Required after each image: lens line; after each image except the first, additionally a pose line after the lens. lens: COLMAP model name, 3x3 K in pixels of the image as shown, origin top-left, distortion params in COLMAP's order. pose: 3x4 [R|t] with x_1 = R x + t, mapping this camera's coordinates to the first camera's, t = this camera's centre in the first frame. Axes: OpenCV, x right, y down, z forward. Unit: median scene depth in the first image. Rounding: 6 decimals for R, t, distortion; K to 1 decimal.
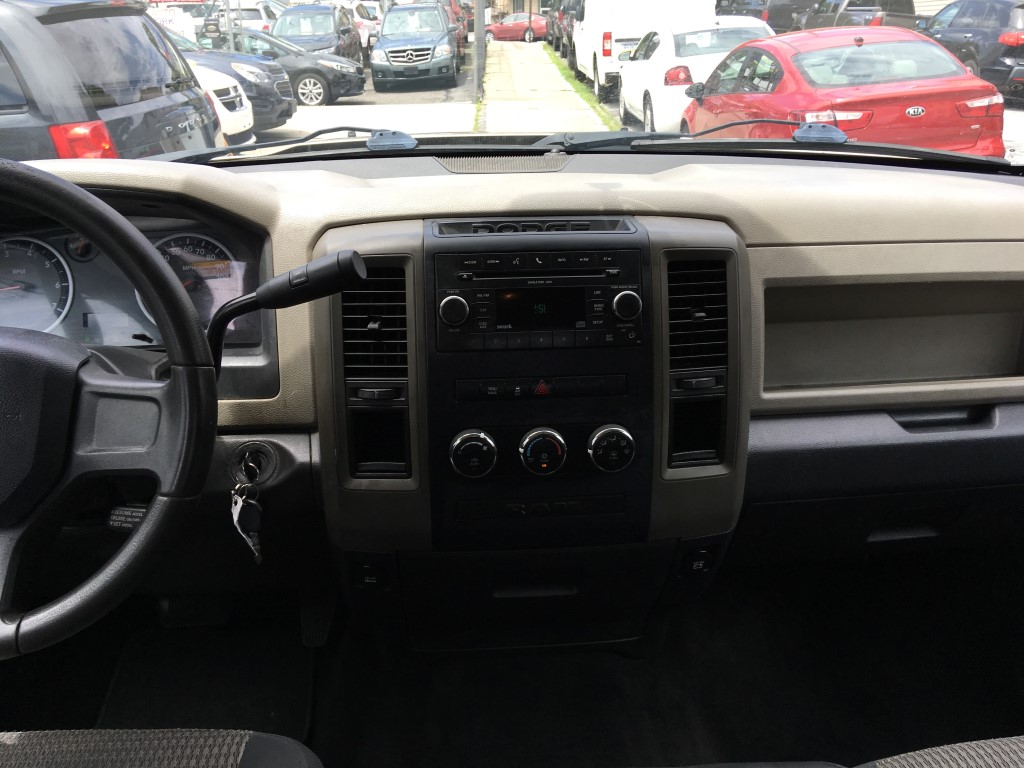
lens RADIAL K [[862.3, 0, 510.7], [0, 862.3, 387.8], [0, 0, 1]] dist [0.110831, -0.168611]
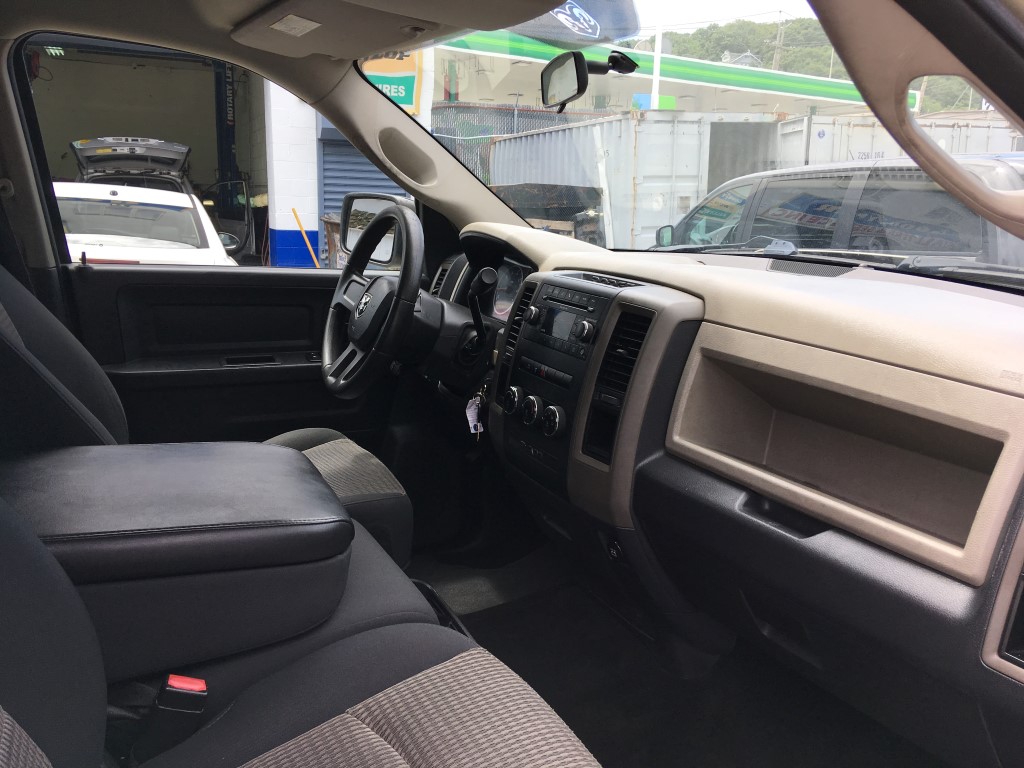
lens RADIAL K [[862.3, 0, 510.7], [0, 862.3, 387.8], [0, 0, 1]] dist [0.110831, -0.168611]
pose [[0.361812, 0.222734, -0.905252, 1.303135], [-0.372964, 0.924527, 0.078410, -0.066924], [0.854394, 0.309257, 0.417577, 0.271999]]
